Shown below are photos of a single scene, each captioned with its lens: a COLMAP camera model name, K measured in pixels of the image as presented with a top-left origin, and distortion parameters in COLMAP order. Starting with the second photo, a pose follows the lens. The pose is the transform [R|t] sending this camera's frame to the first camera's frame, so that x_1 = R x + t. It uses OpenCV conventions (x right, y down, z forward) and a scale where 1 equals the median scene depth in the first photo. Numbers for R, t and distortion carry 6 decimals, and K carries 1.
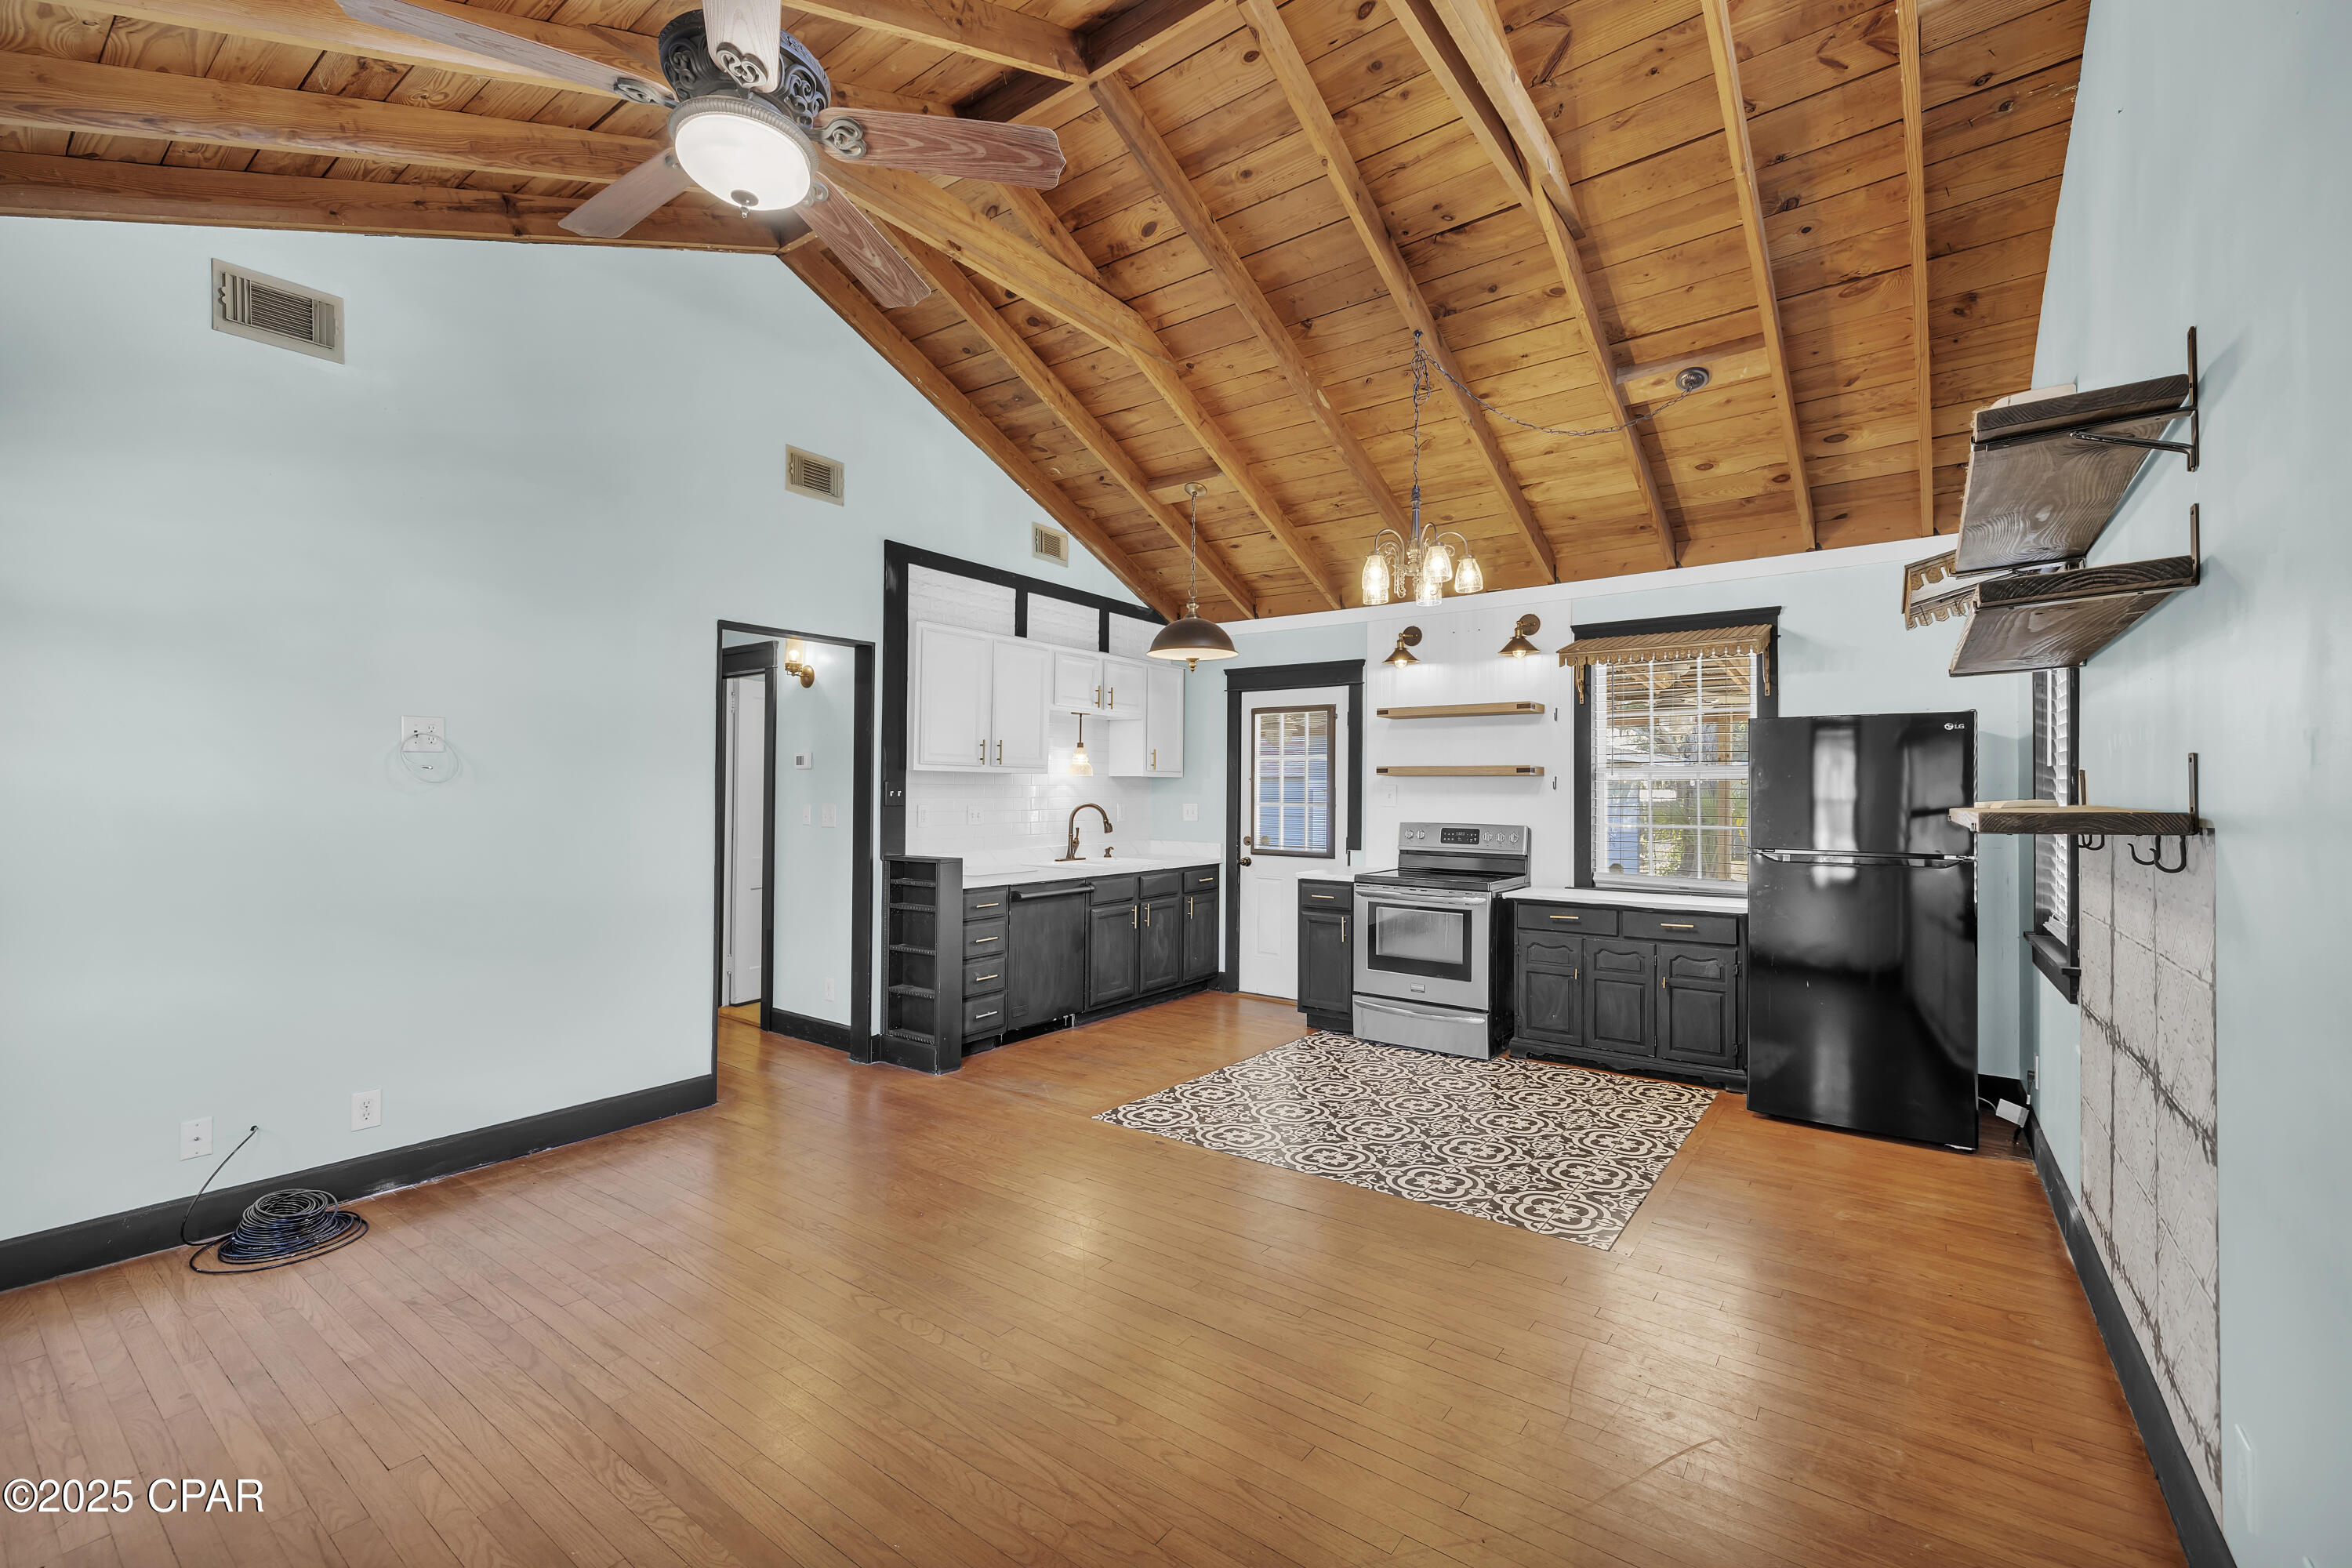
lens RADIAL K [[983.0, 0, 1176.0], [0, 983.0, 784.0], [0, 0, 1]] dist [0.000110, -0.000031]
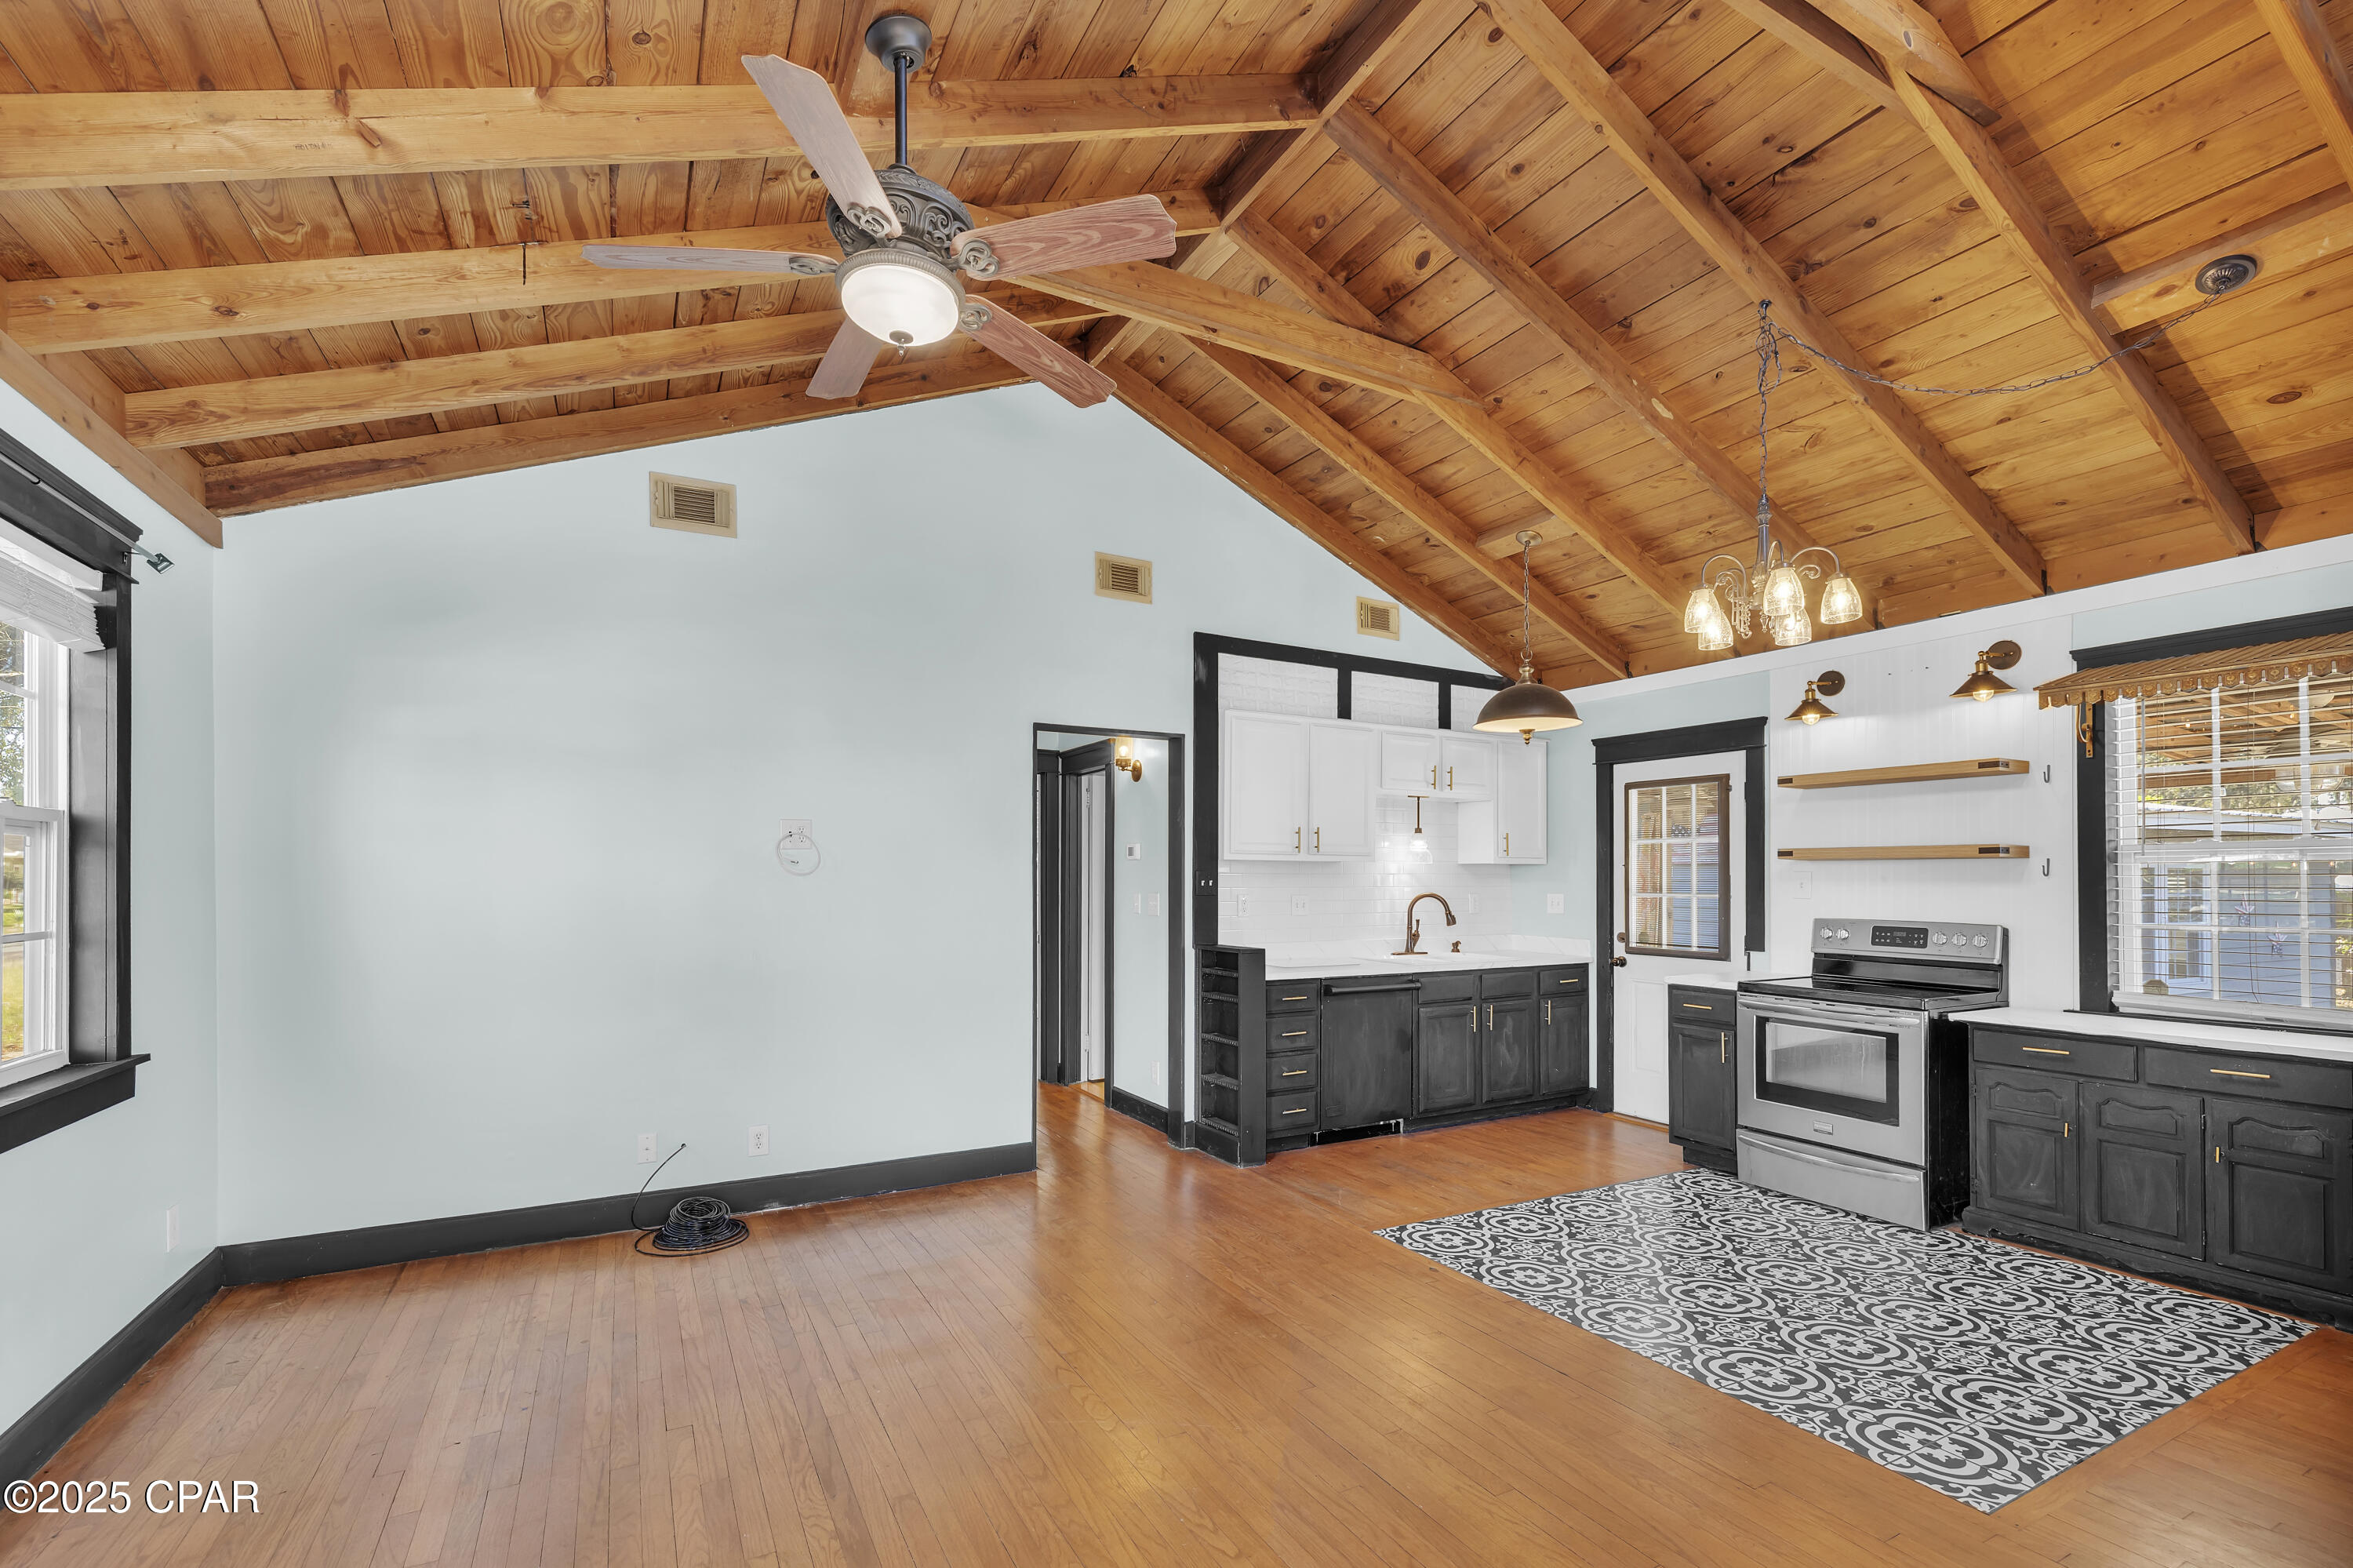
lens RADIAL K [[1018.2, 0, 1175.9], [0, 1018.2, 872.6], [0, 0, 1]] dist [0.000148, -0.000158]
pose [[0.907890, -0.005748, -0.419169, 0.124824], [0.005610, 0.999983, -0.001562, 0.000514], [0.419171, -0.000933, 0.907907, 0.041056]]
